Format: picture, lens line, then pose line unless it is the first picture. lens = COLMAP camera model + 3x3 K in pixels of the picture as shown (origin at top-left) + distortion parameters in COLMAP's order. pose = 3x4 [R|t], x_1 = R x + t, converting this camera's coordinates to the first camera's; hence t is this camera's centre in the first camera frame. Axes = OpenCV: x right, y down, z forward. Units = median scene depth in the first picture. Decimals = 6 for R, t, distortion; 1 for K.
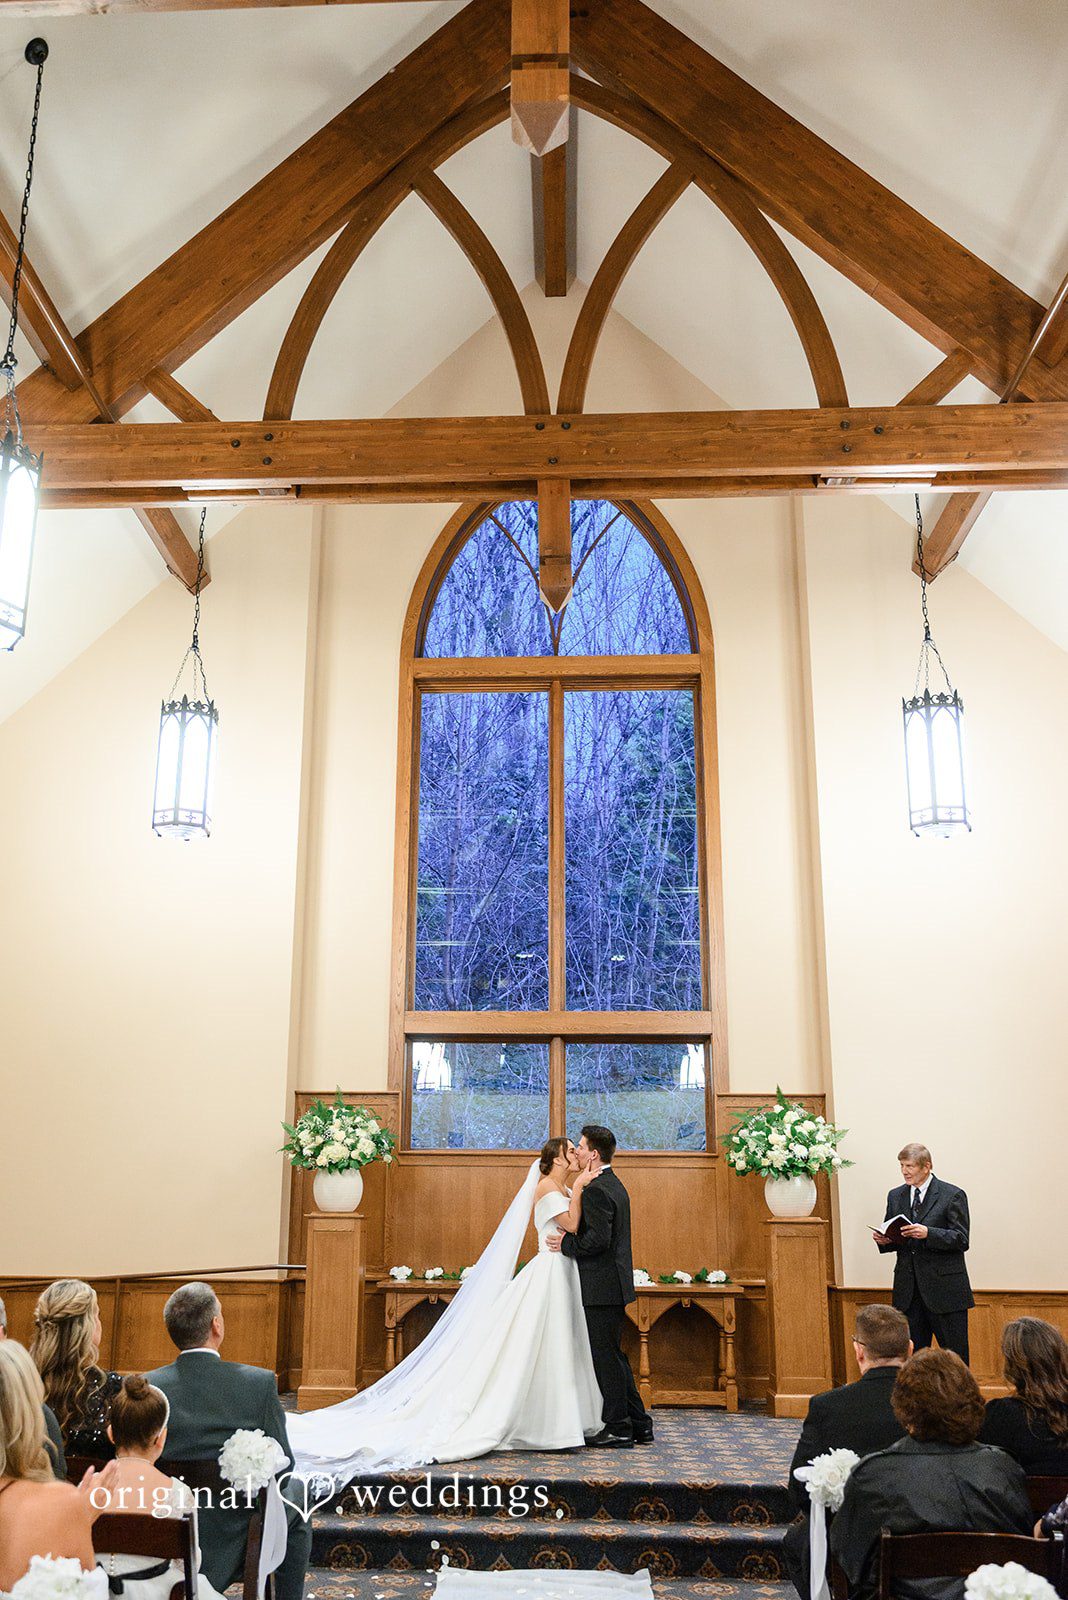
lens RADIAL K [[1411.2, 0, 483.8], [0, 1411.2, 834.3], [0, 0, 1]] dist [-0.001389, 0.001140]
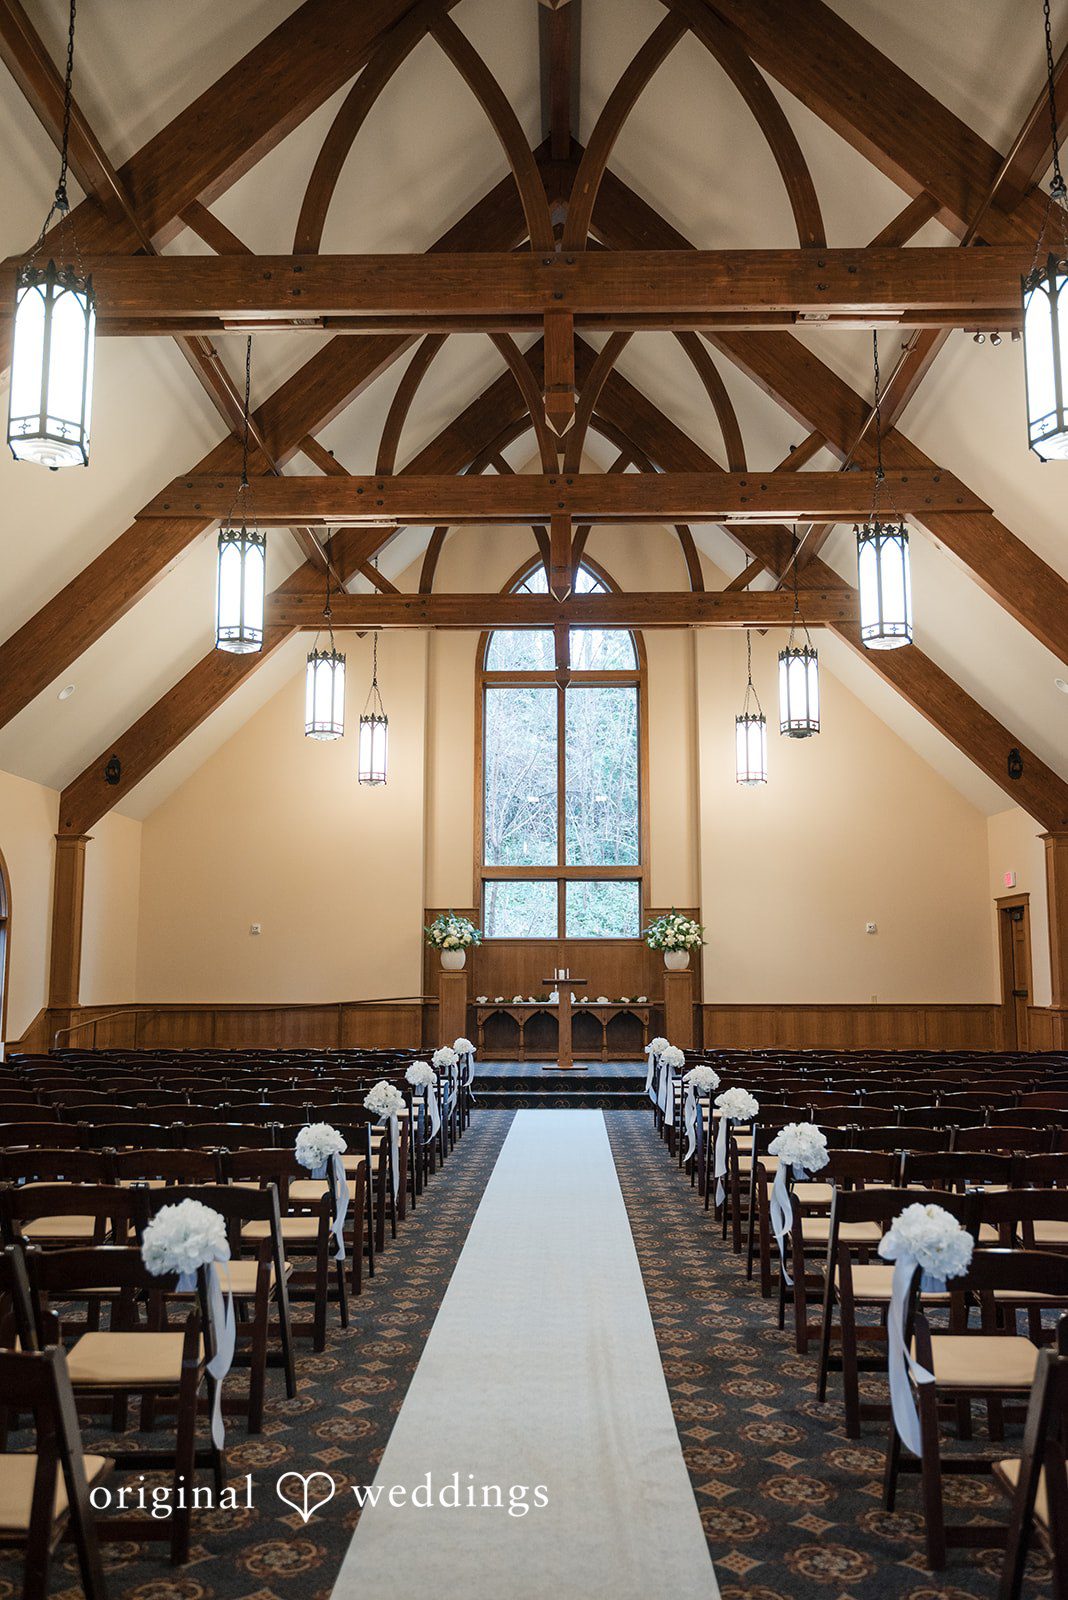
lens RADIAL K [[1243.3, 0, 534.0], [0, 1243.3, 800.0], [0, 0, 1]] dist [0.001358, 0.000930]
pose [[0.999340, -0.005520, 0.035907, -0.051279], [0.001025, 0.992279, 0.124025, -0.193997], [-0.036314, -0.123906, 0.991629, -0.739685]]
